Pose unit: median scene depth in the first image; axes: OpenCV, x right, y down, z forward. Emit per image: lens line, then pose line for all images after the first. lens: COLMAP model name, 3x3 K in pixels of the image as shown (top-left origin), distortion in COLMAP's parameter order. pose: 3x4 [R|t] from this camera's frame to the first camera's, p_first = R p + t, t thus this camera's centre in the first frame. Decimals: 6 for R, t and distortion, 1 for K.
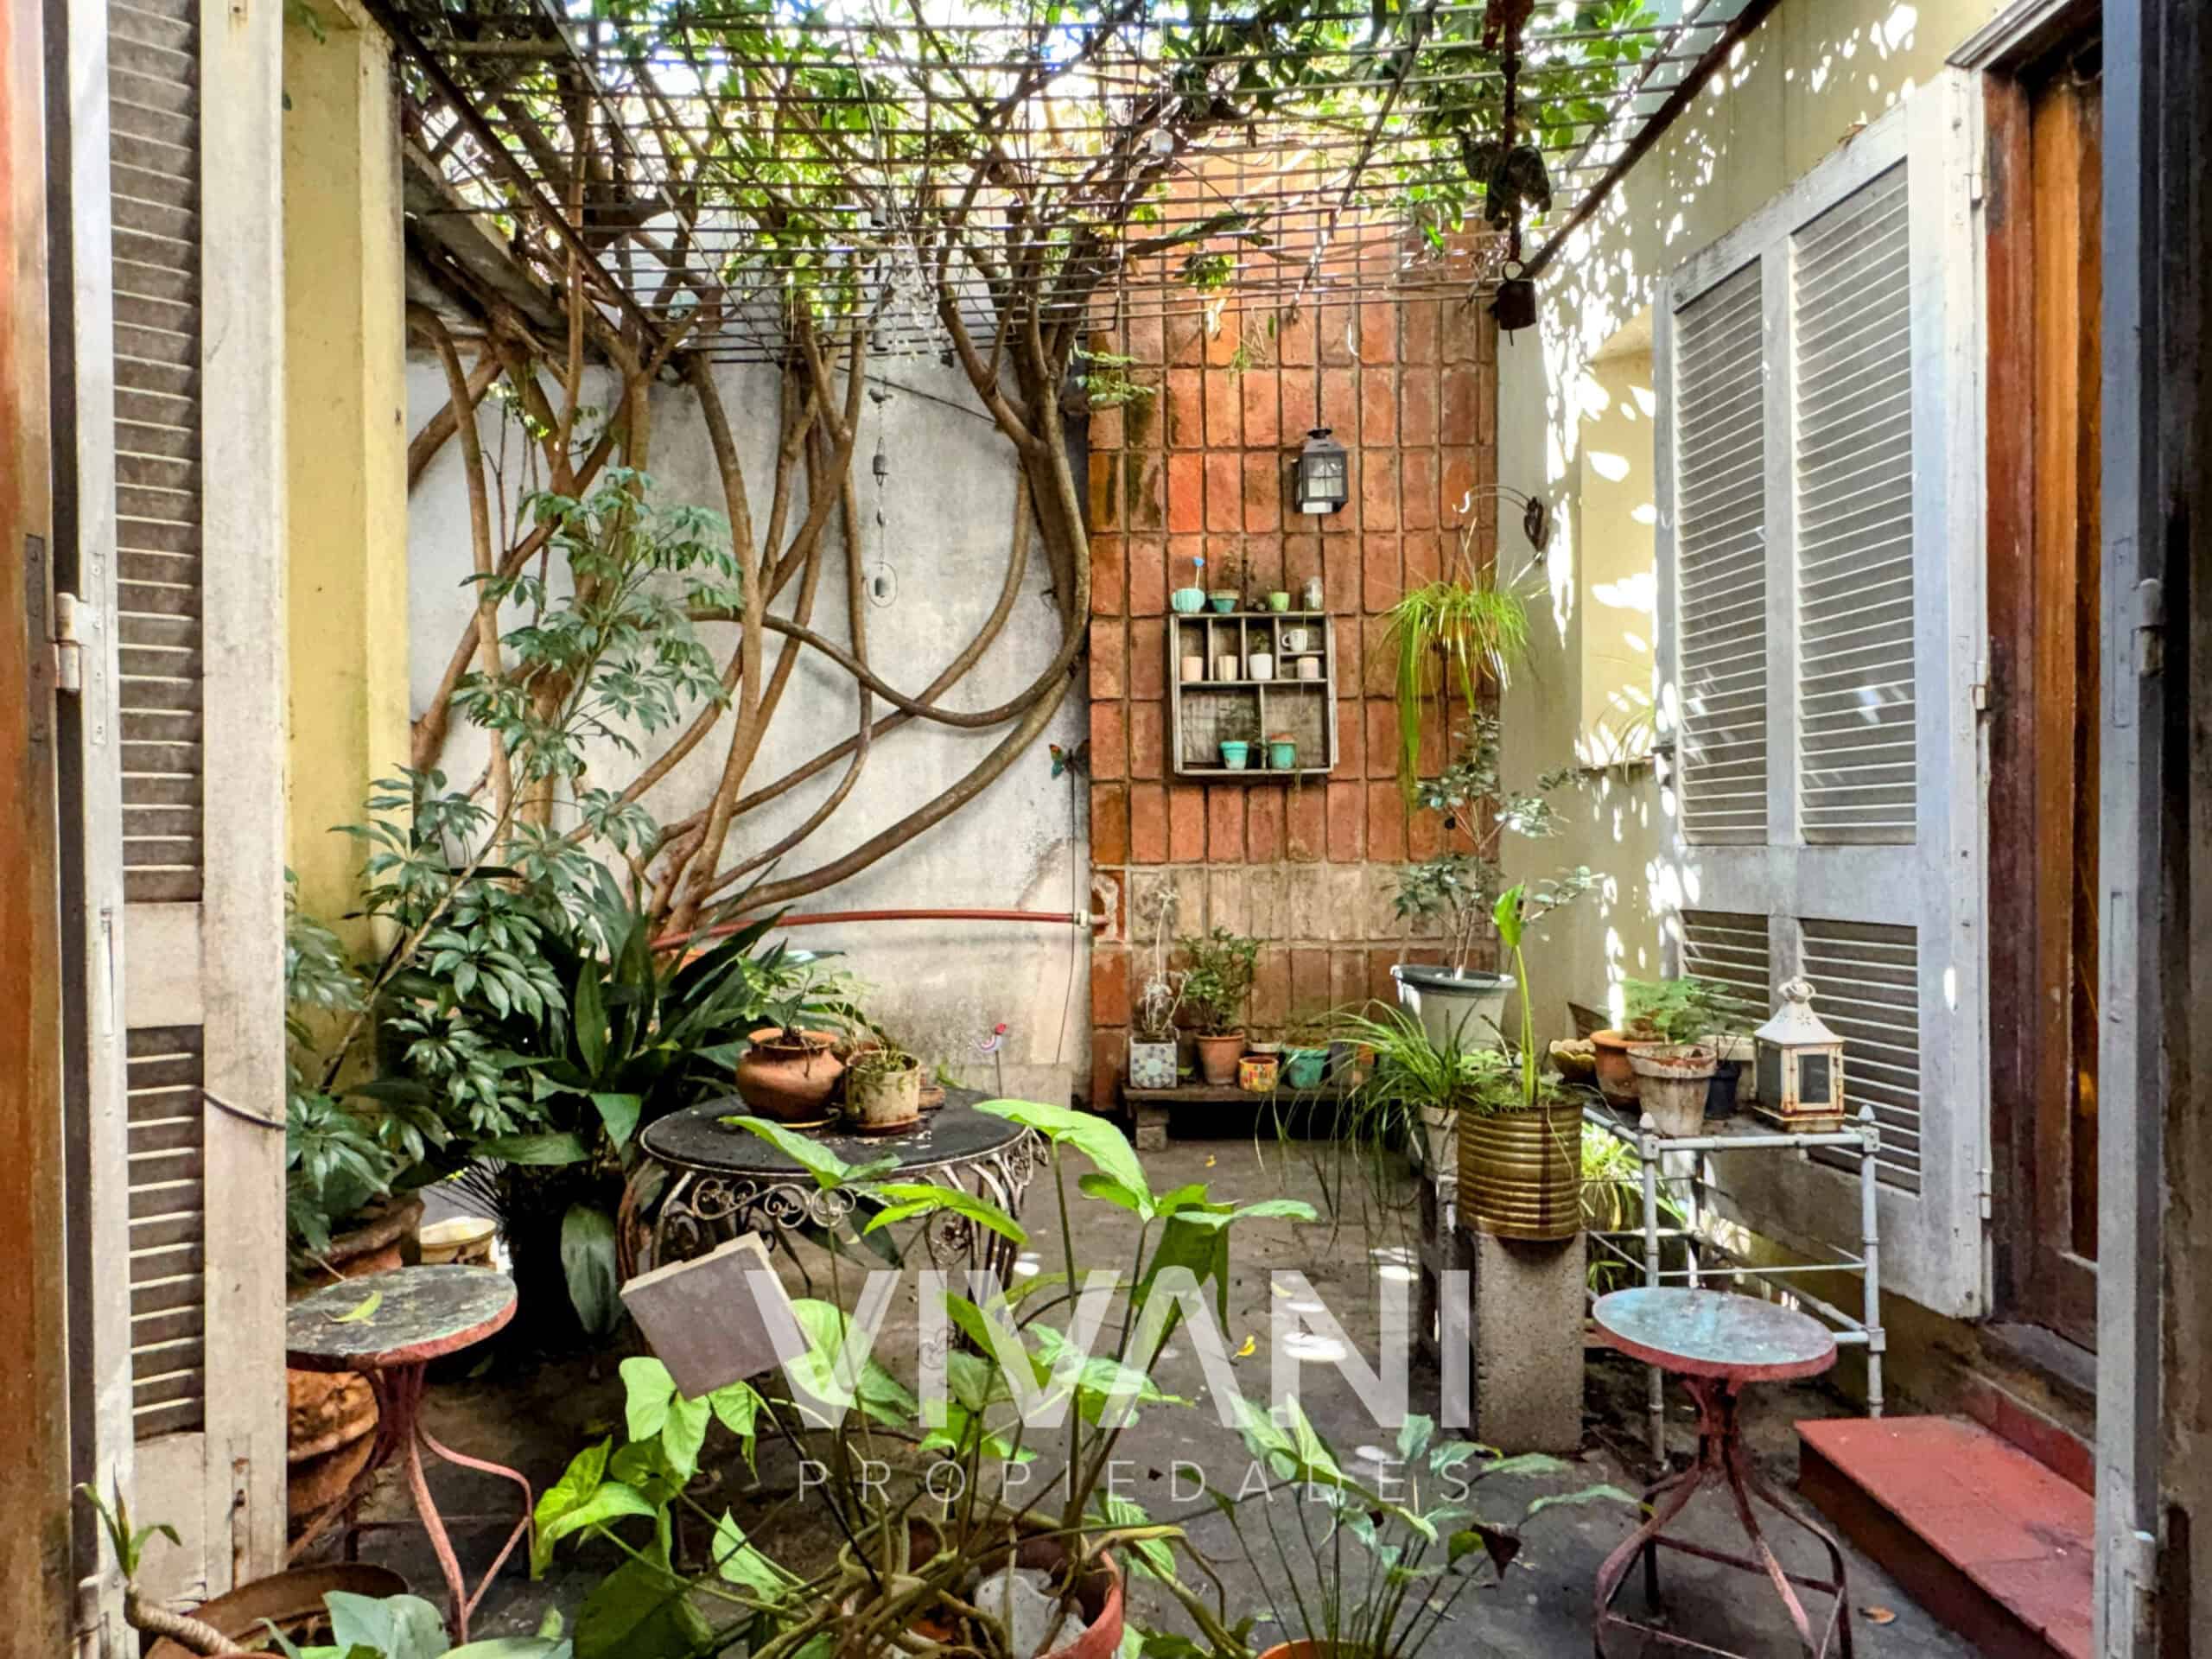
lens RADIAL K [[1279.9, 0, 1106.0], [0, 1279.9, 829.5], [0, 0, 1]] dist [-0.001306, 0.000083]
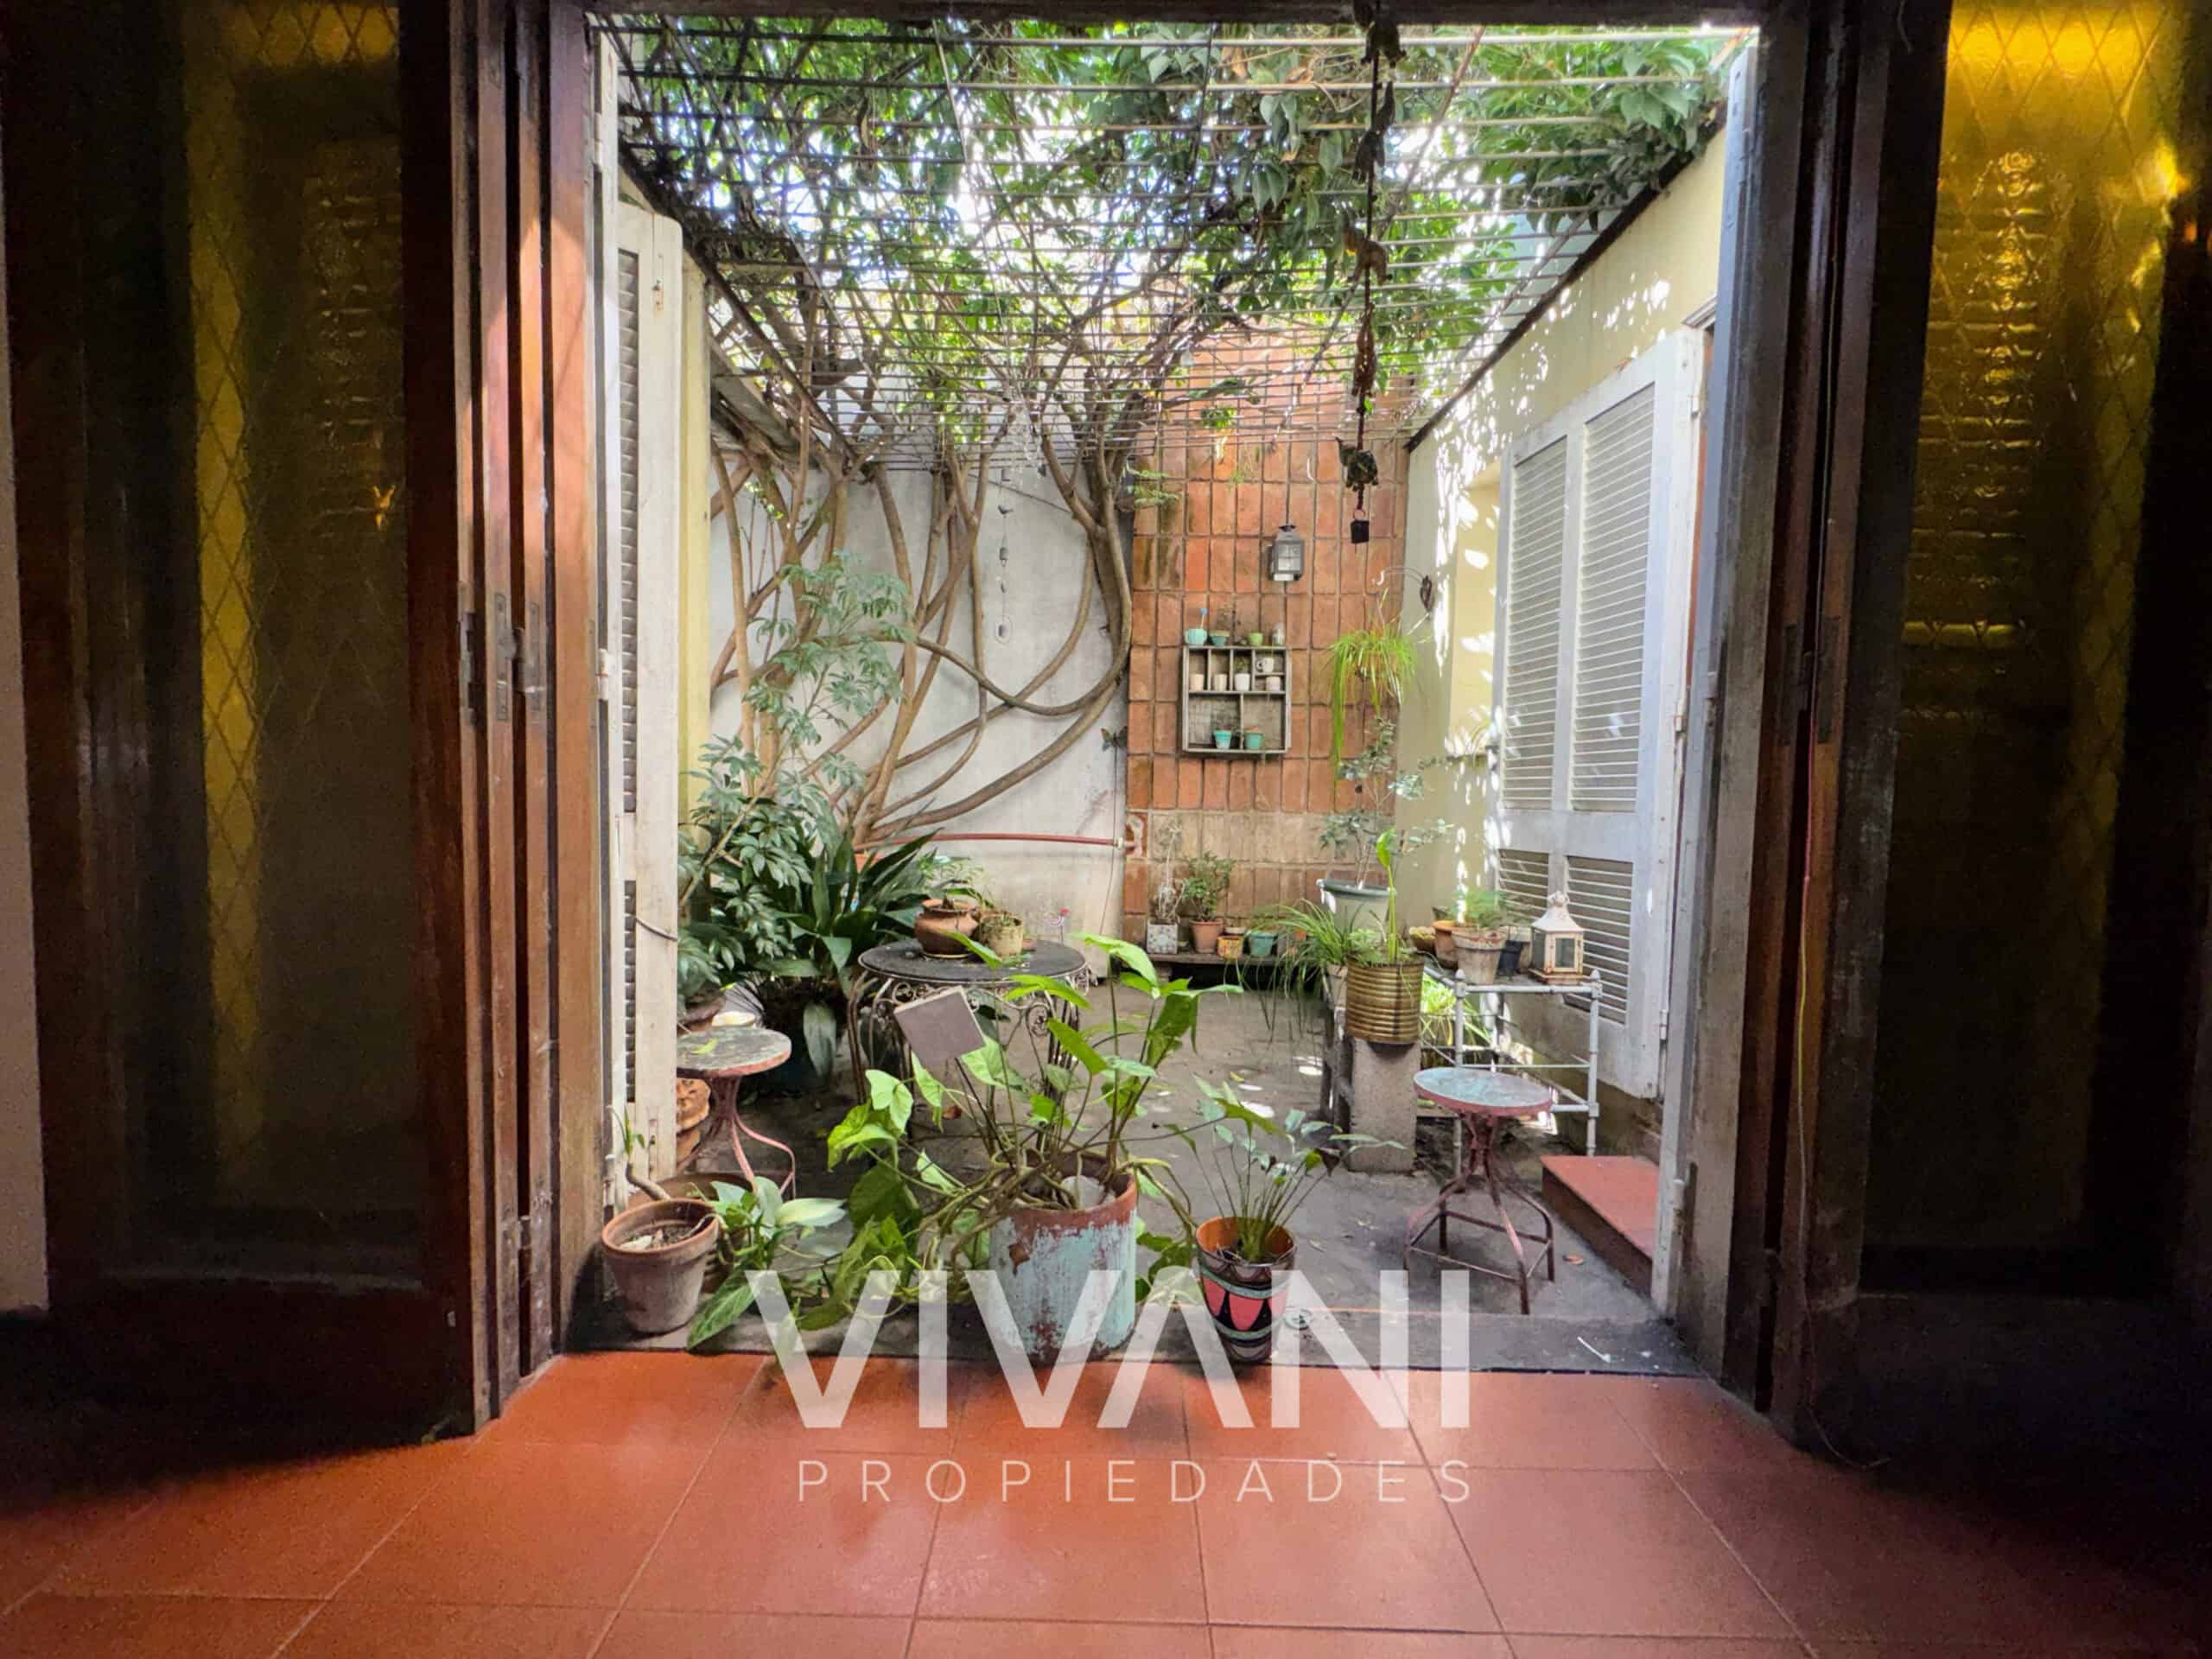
lens RADIAL K [[881.3, 0, 1103.2], [0, 881.3, 827.0], [0, 0, 1]] dist [0.000091, -0.000448]
pose [[0.998842, 0.033418, -0.034599, -0.001939], [-0.031693, 0.998283, 0.049262, -0.001486], [0.036185, -0.048108, 0.998186, -0.060505]]
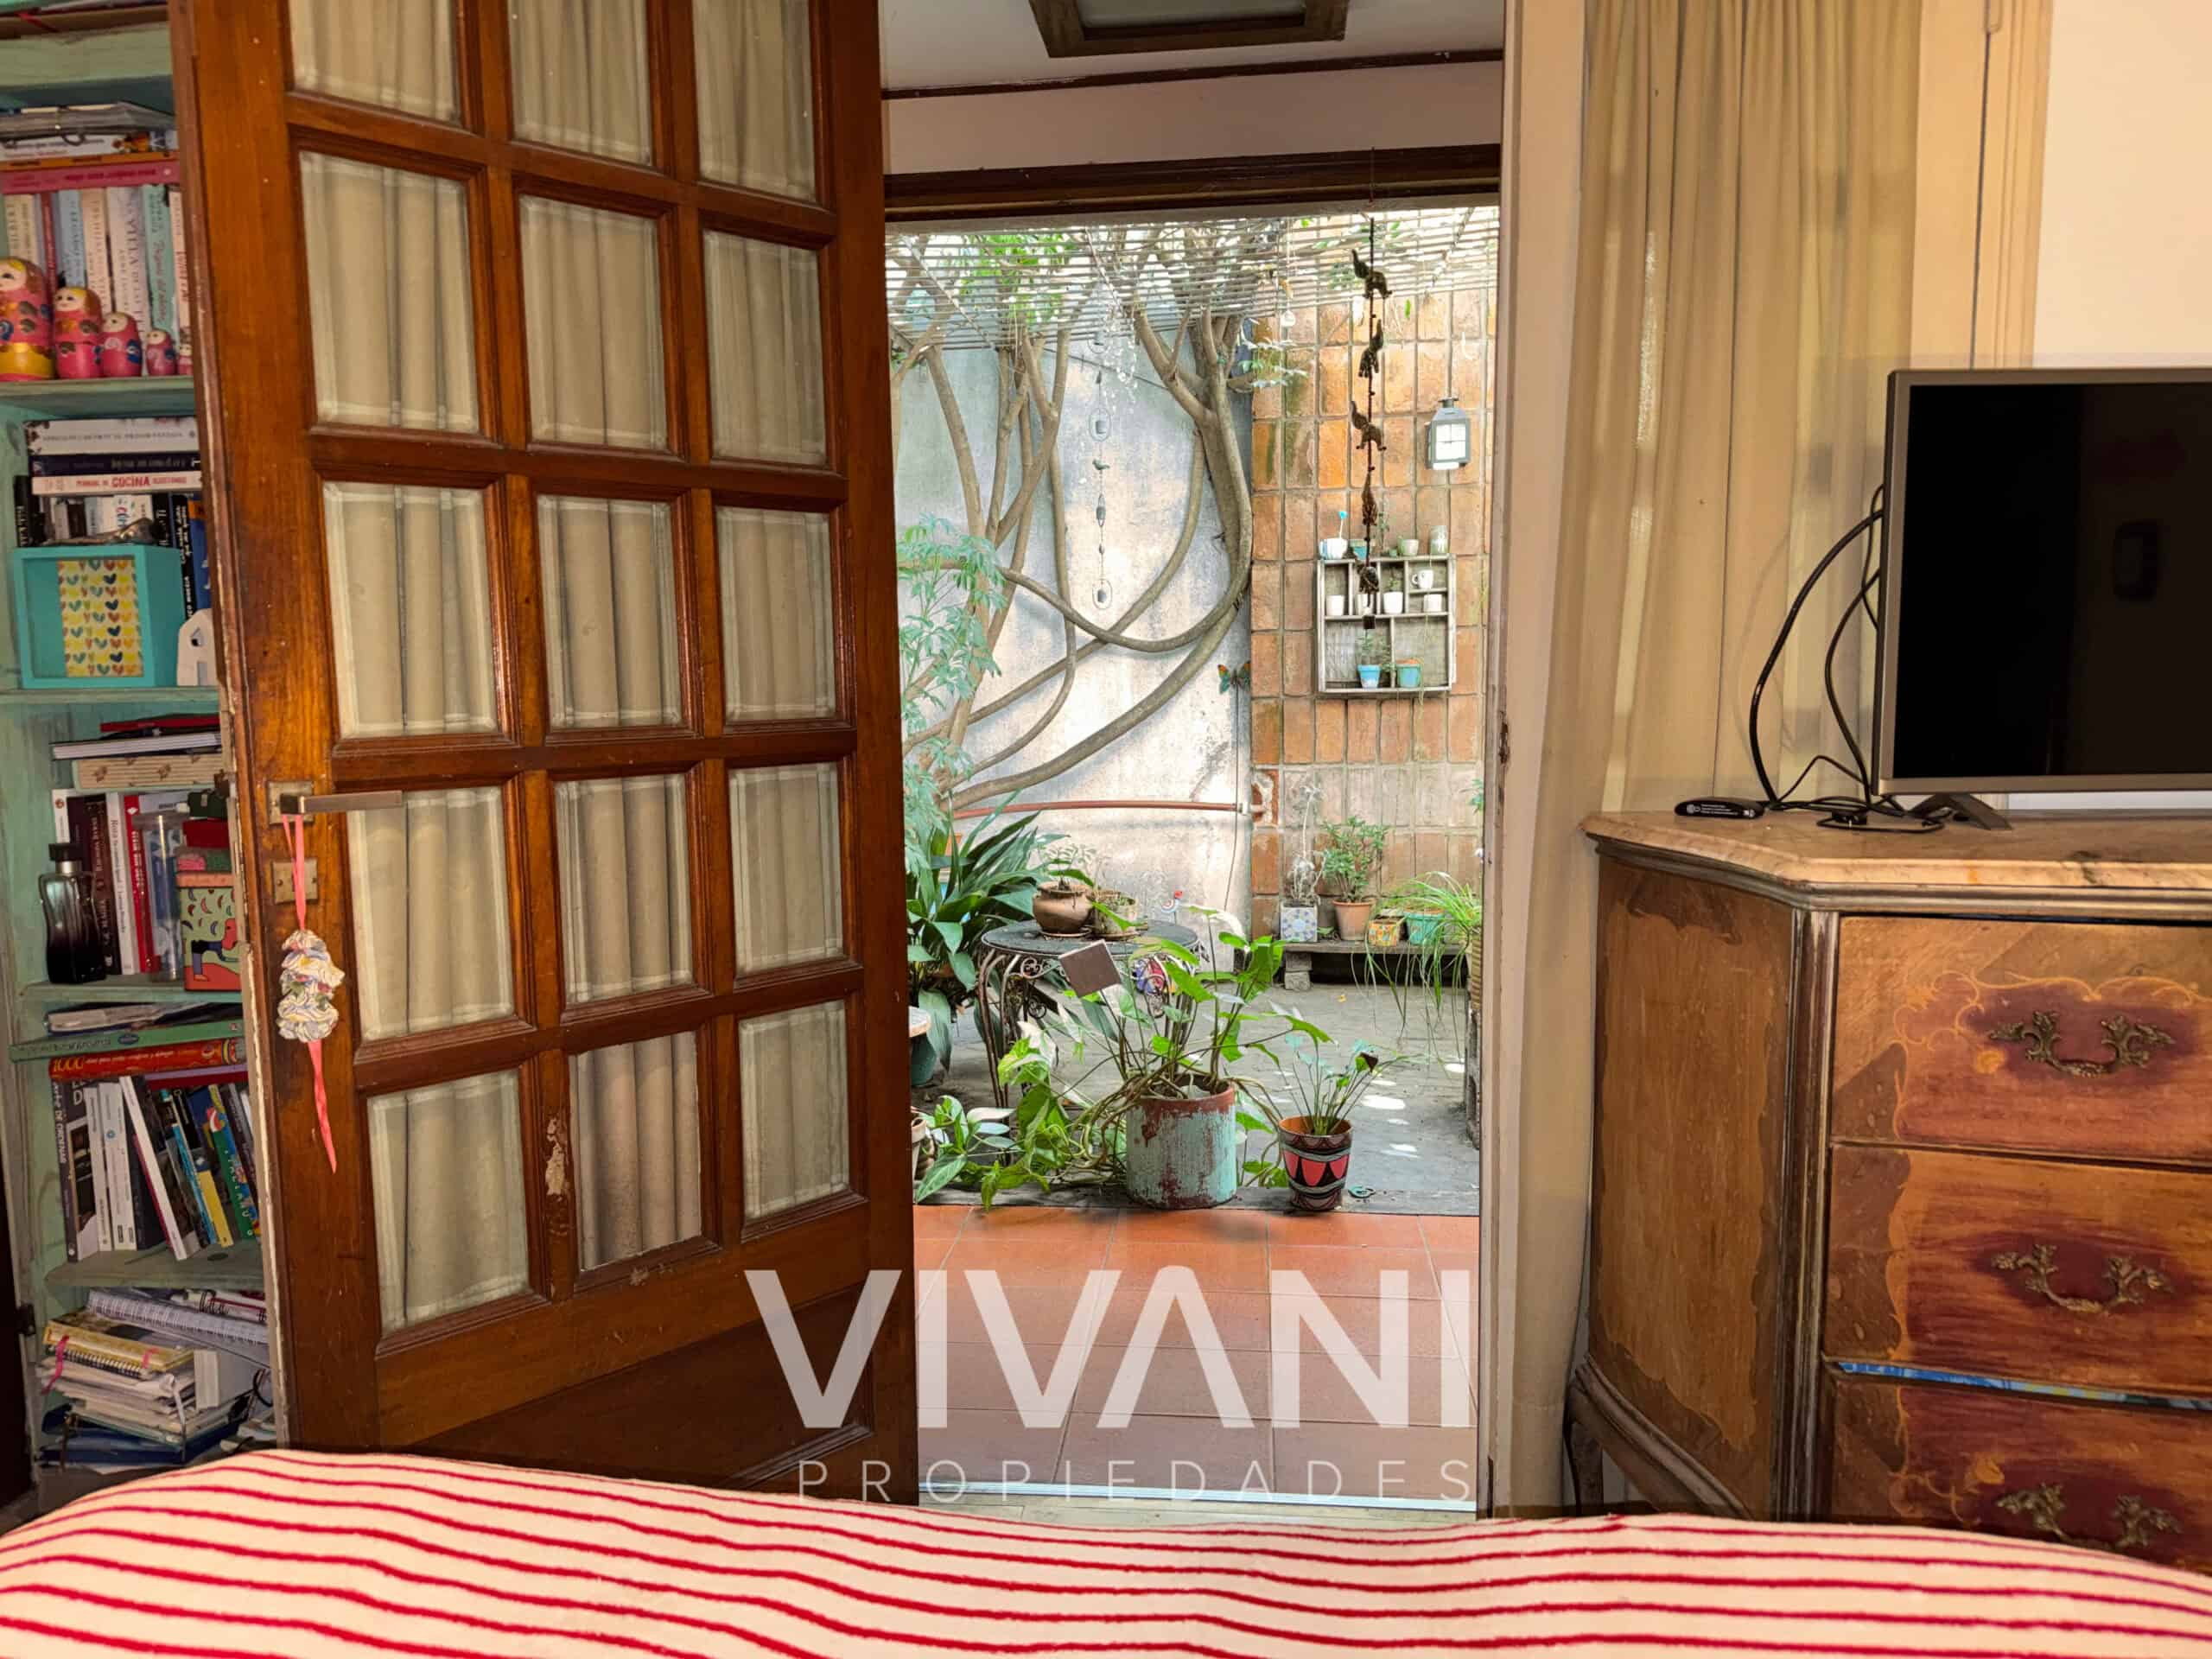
lens RADIAL K [[1346.6, 0, 1106.0], [0, 1346.6, 829.5], [0, 0, 1]] dist [0.169809, 0.000001]
pose [[0.991388, 0.006397, -0.130804, 0.021857], [0.006080, 0.995481, 0.094763, -0.037267], [0.130819, -0.094742, 0.986869, -0.335171]]
